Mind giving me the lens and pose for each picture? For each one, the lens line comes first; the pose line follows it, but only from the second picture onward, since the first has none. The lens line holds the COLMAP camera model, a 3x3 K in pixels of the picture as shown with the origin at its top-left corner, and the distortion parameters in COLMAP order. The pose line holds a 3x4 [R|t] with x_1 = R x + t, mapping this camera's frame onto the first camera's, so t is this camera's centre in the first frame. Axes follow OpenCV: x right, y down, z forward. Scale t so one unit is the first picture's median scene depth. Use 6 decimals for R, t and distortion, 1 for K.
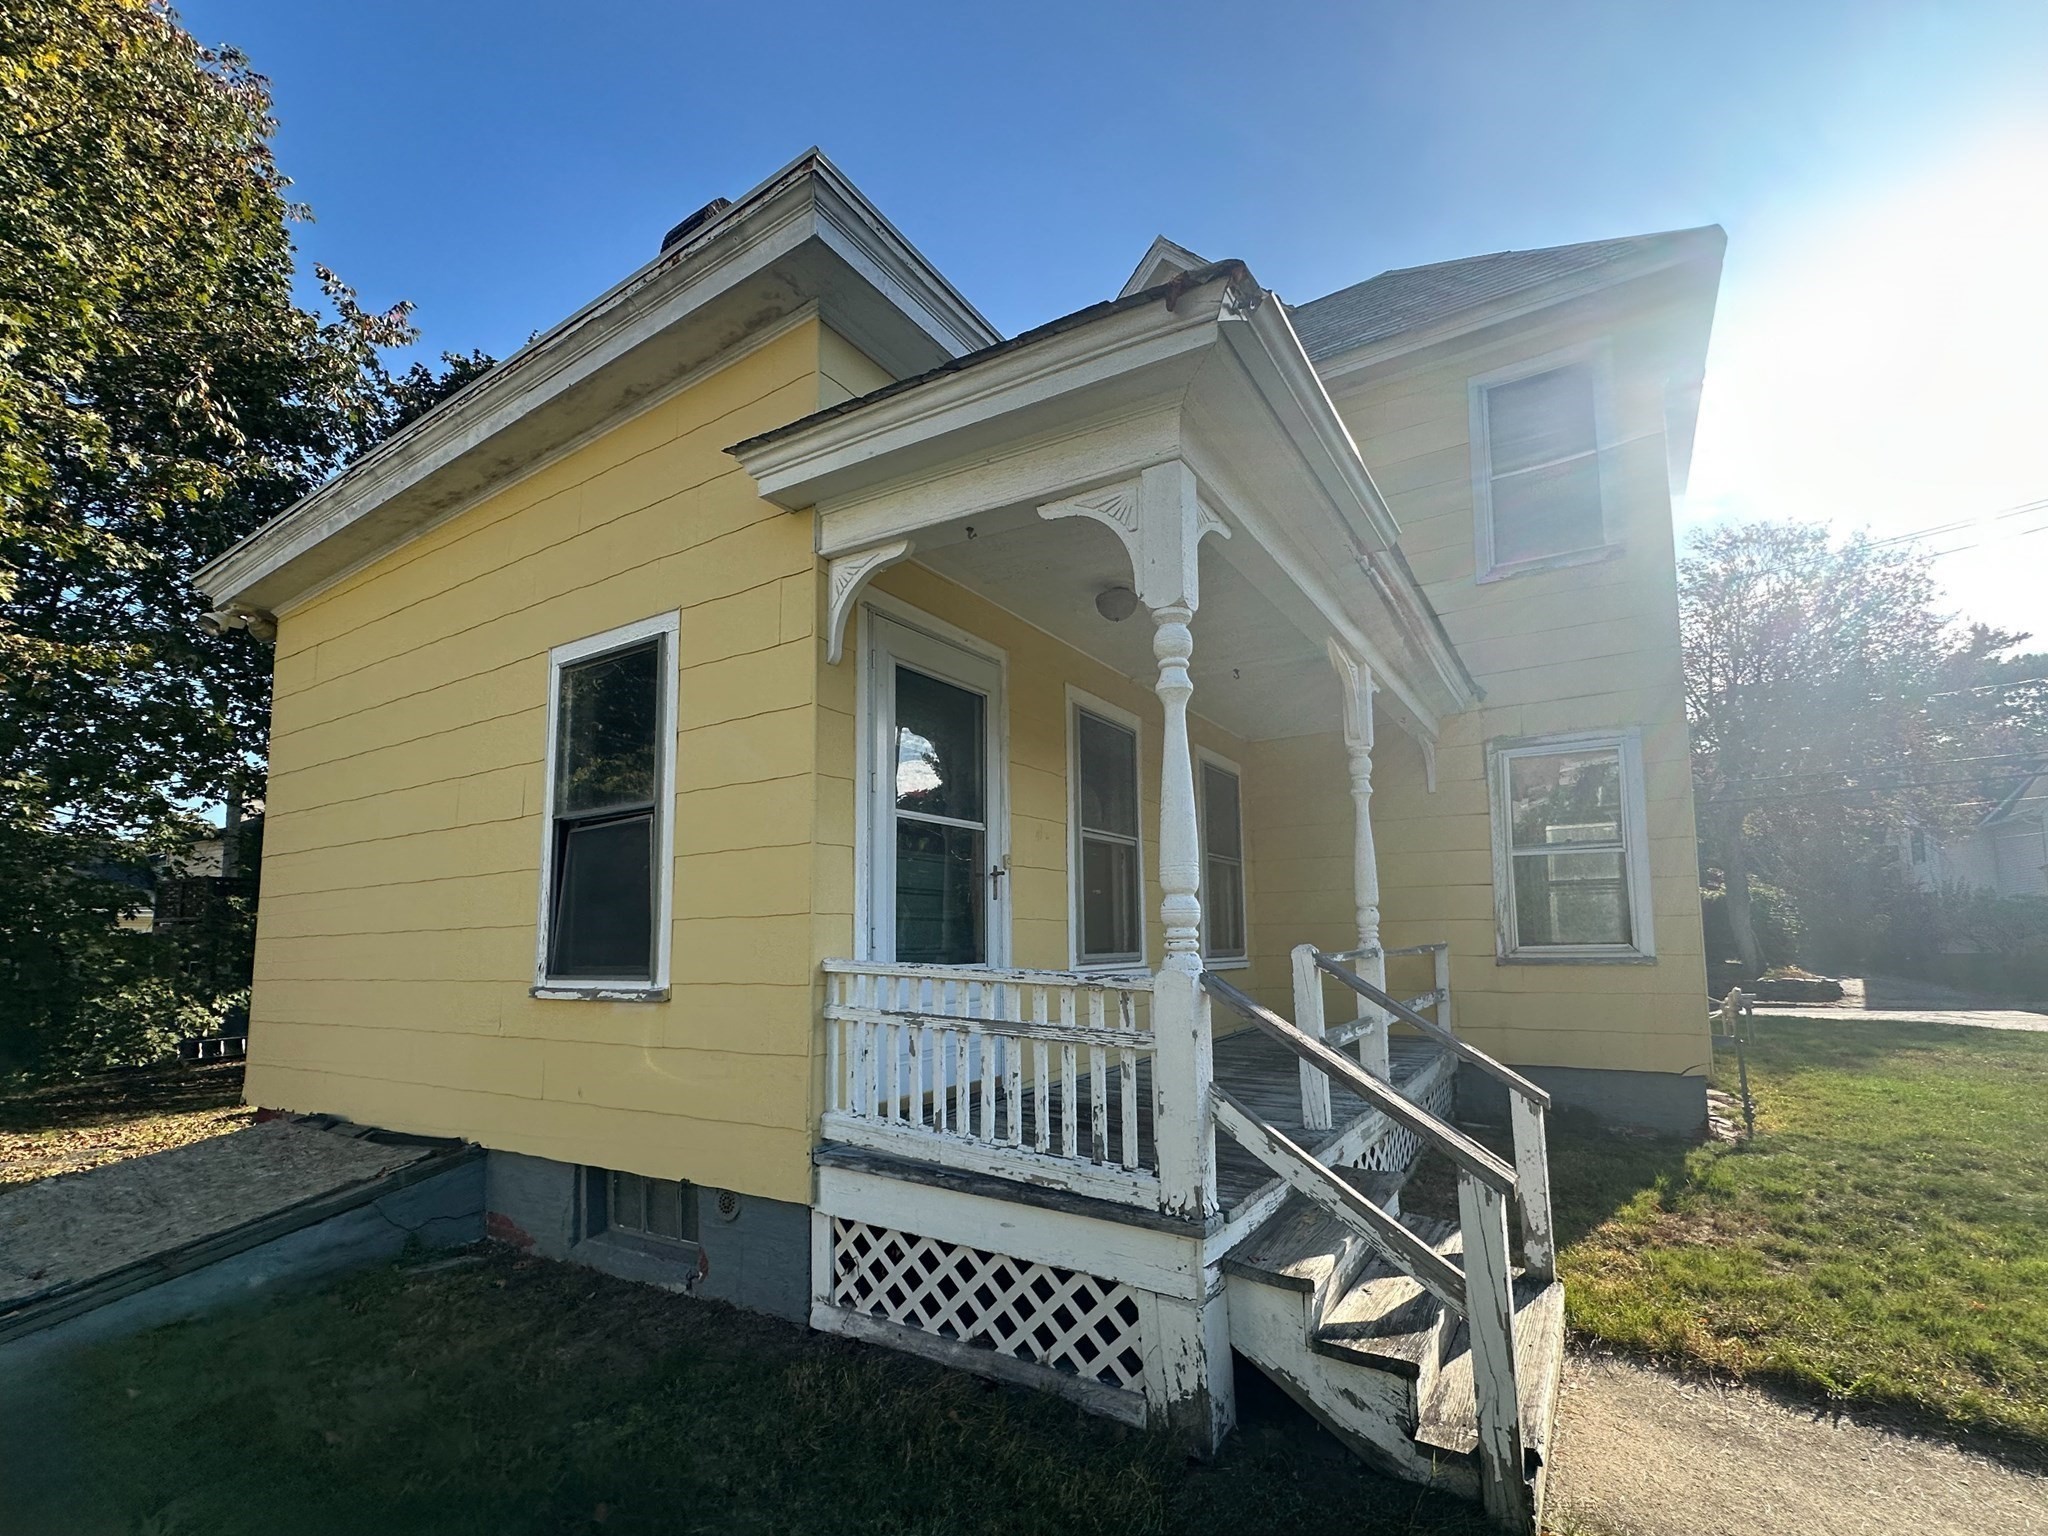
lens RADIAL K [[888.2, 0, 1042.5], [0, 888.2, 857.3], [0, 0, 1]] dist [0.004558, 0.000759]
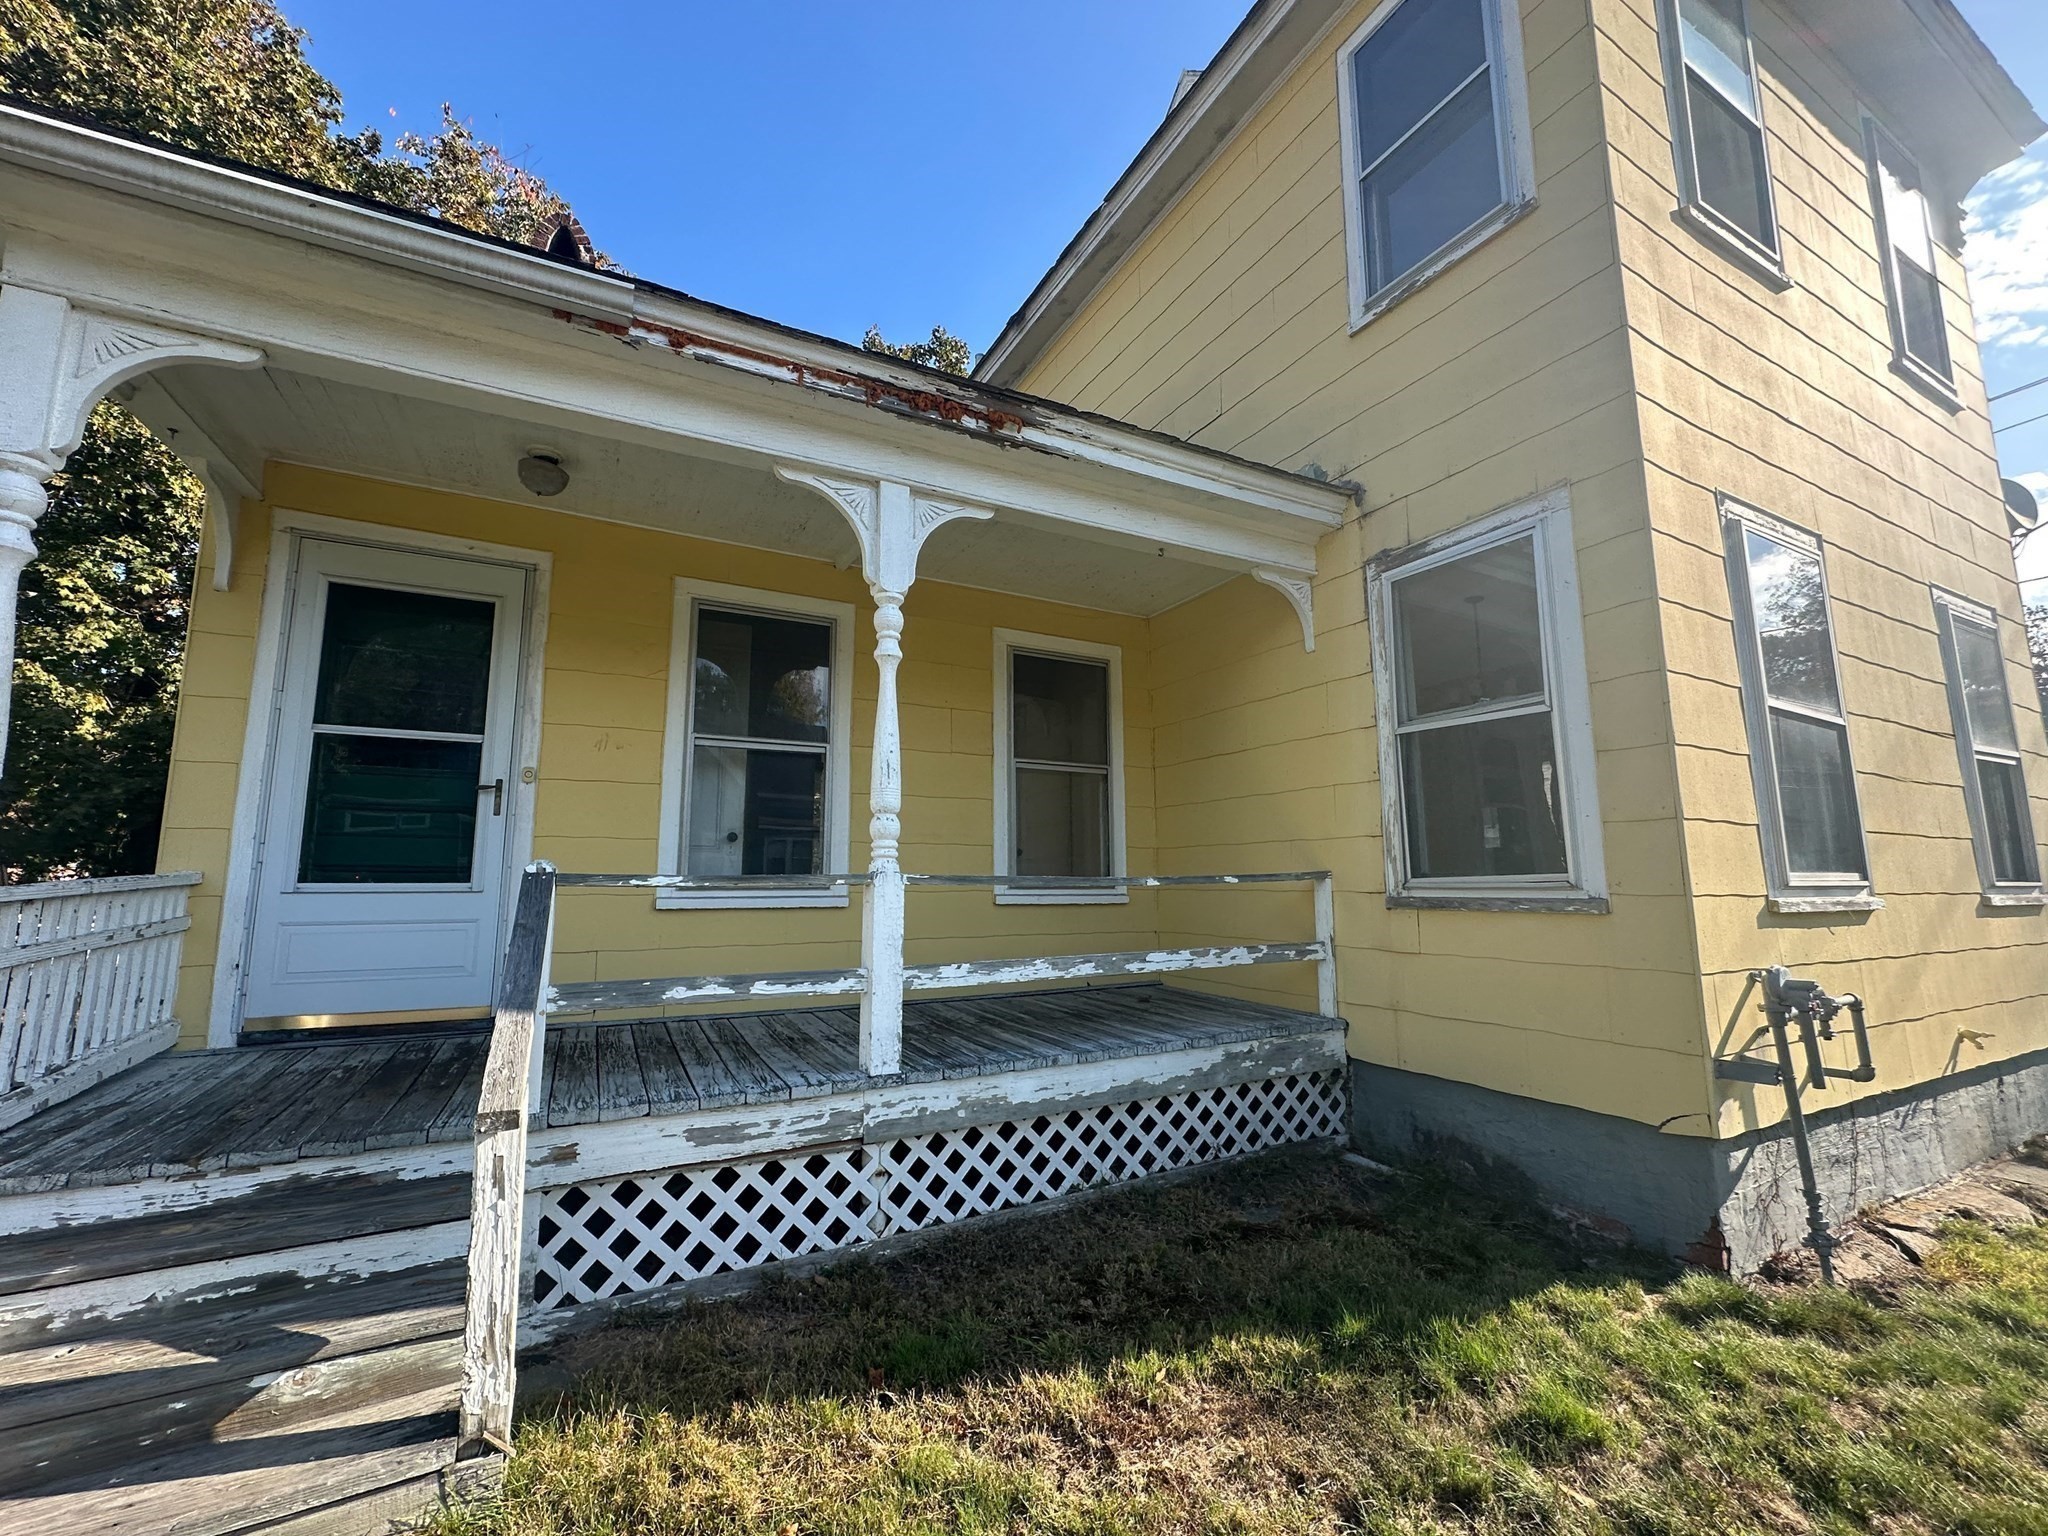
lens RADIAL K [[837.0, 0, 1023.9], [0, 837.0, 762.8], [0, 0, 1]] dist [0.003382, -0.000022]
pose [[0.863627, -0.057255, -0.500869, 1.010463], [0.036307, 0.998014, -0.051482, 0.066795], [0.502822, 0.026277, 0.863991, 0.599462]]
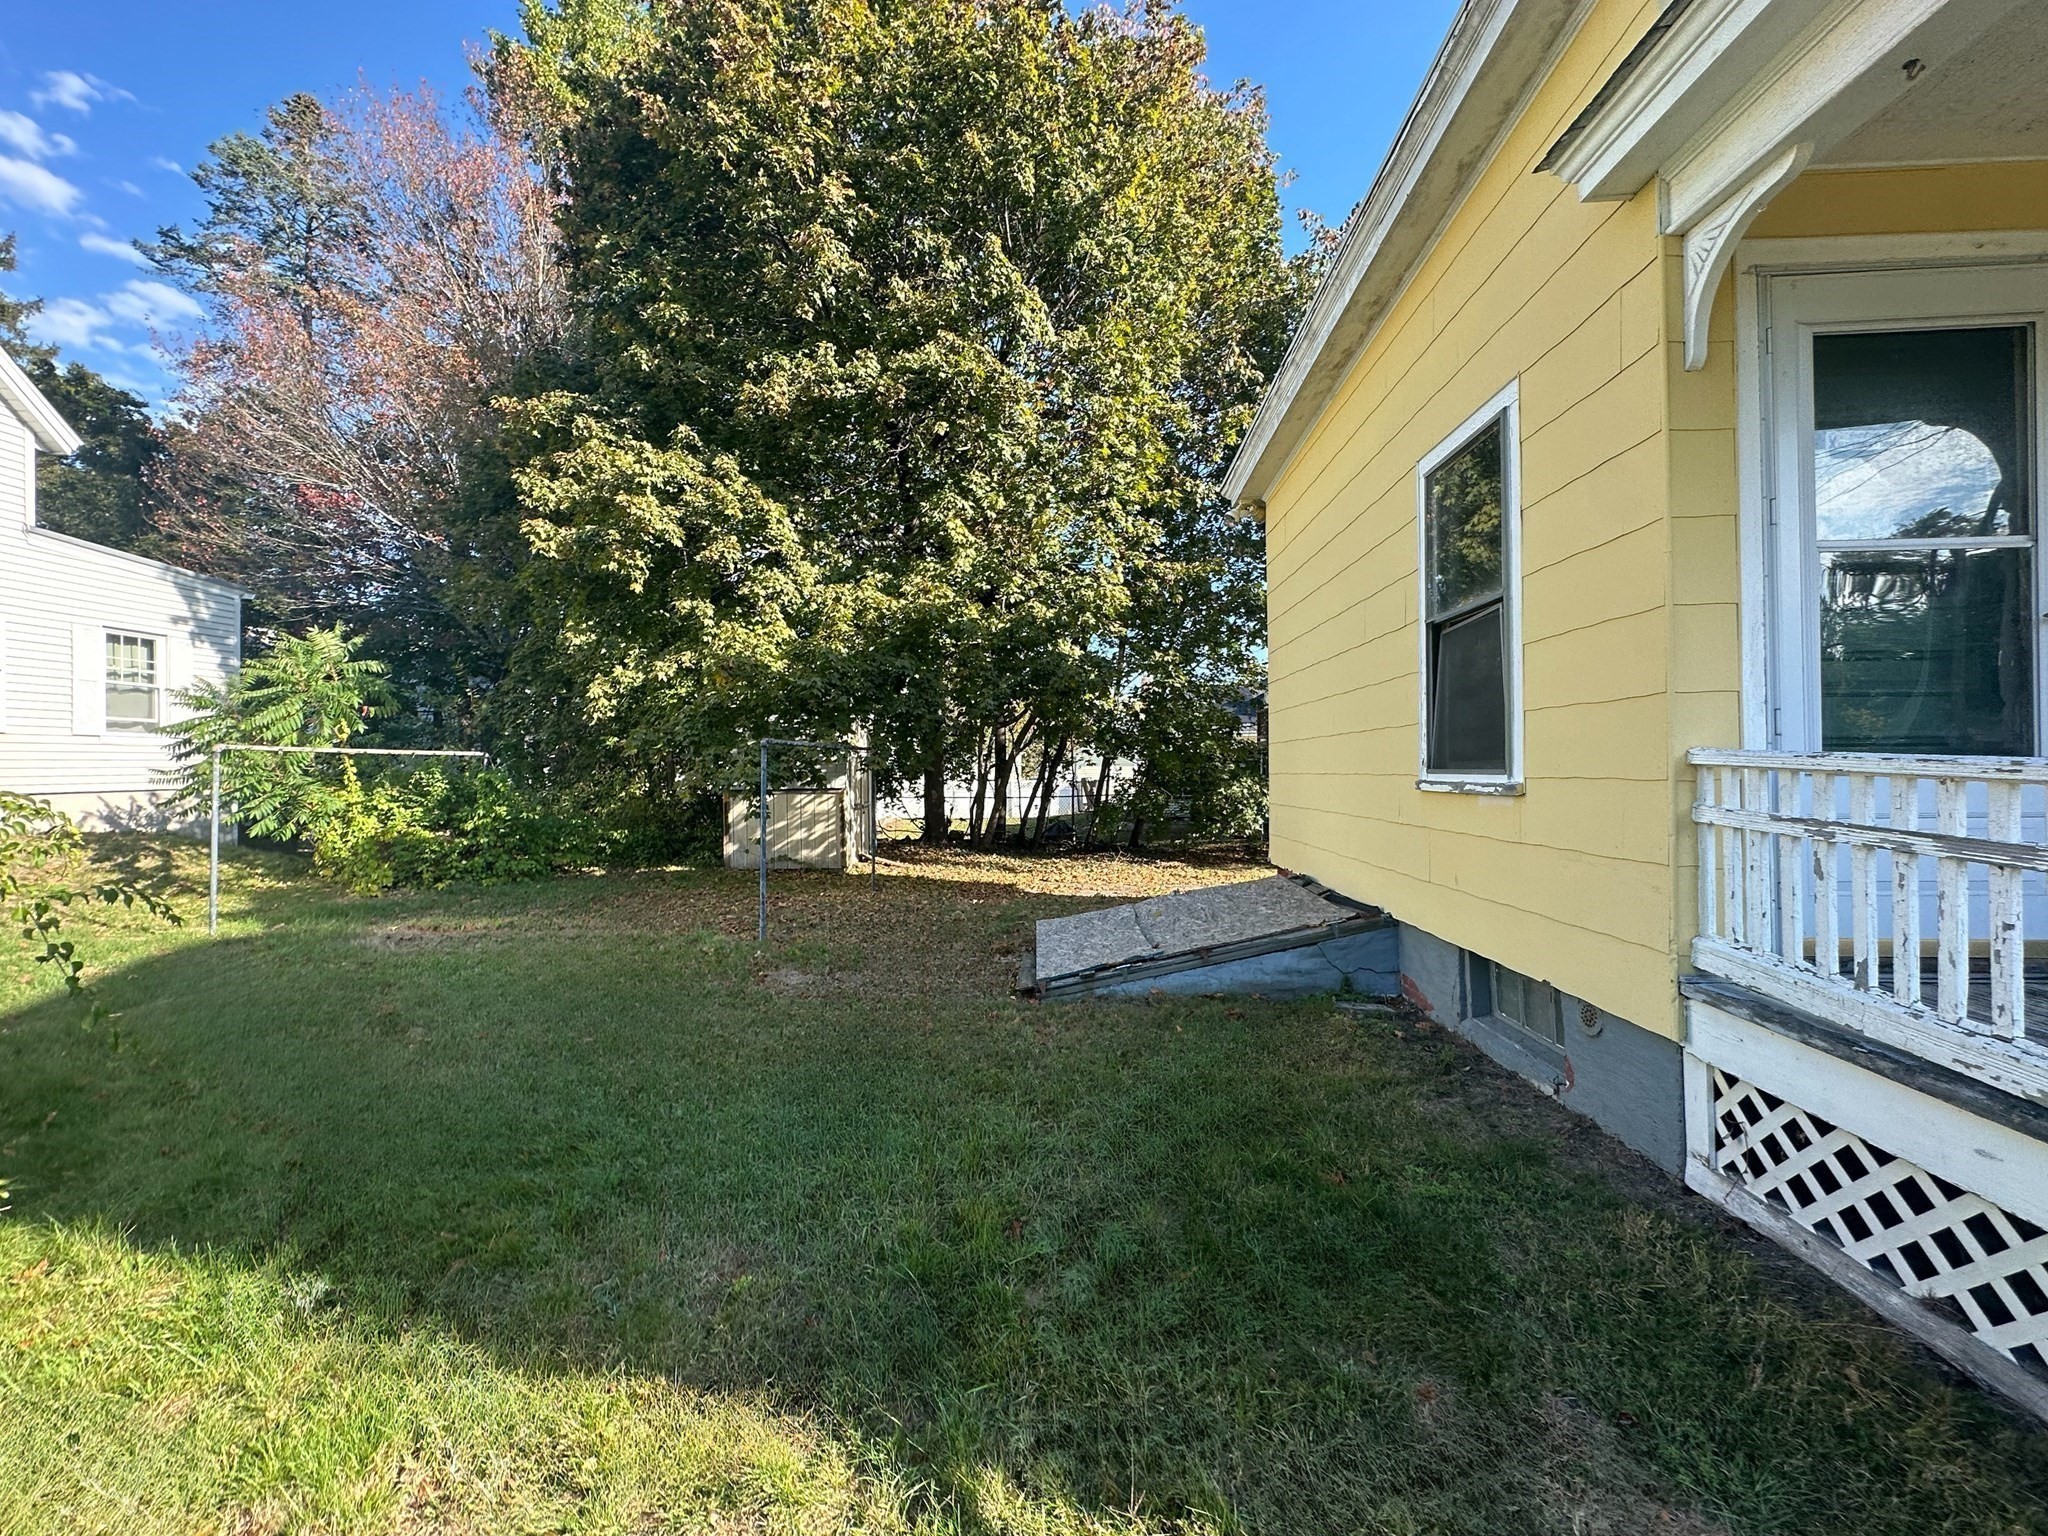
lens RADIAL K [[837.0, 0, 1024.2], [0, 837.0, 755.7], [0, 0, 1]] dist [0.003382, -0.000022]
pose [[0.492398, 0.004088, -0.870360, 0.116376], [0.080781, 0.995458, 0.050376, 0.033545], [0.866613, -0.095113, 0.489832, 0.104781]]
